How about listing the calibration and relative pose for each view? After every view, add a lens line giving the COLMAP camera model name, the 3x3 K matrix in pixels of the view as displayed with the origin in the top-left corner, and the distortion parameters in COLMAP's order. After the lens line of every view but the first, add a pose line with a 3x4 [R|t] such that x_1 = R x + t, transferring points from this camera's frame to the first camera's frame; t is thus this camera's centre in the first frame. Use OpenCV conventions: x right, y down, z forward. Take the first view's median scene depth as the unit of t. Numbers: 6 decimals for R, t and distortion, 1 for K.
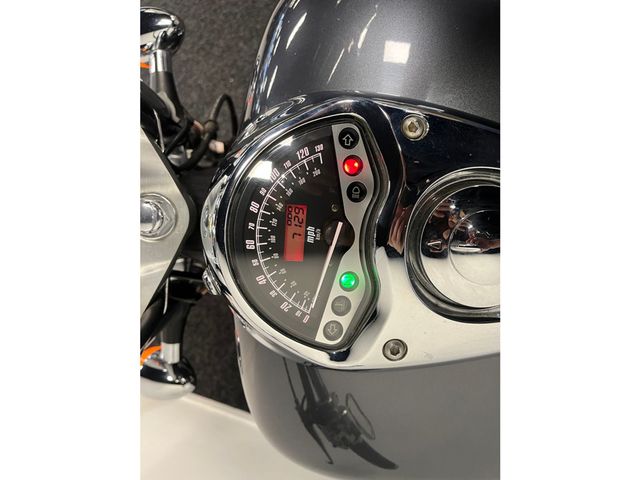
lens RADIAL K [[482.5, 0, 317.0], [0, 482.5, 240.7], [0, 0, 1]] dist [0.076087, -0.097573]
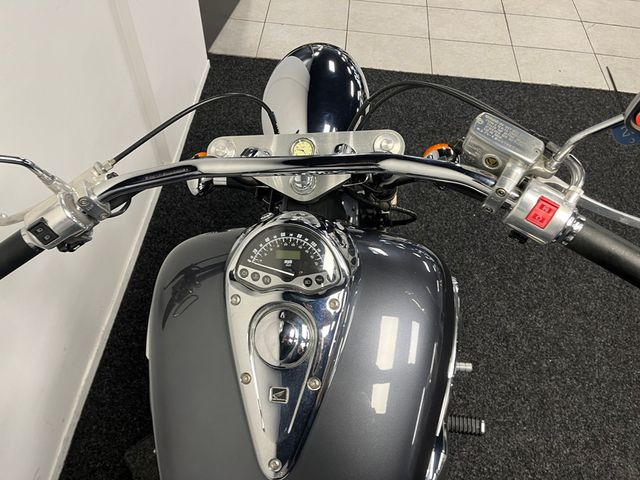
lens RADIAL K [[482.5, 0, 317.0], [0, 482.5, 240.7], [0, 0, 1]] dist [0.076087, -0.097573]
pose [[0.015957, 0.991453, -0.129487, 0.173891], [-0.999850, 0.016686, 0.004546, -0.151482], [0.006668, 0.129395, 0.991571, -1.151057]]
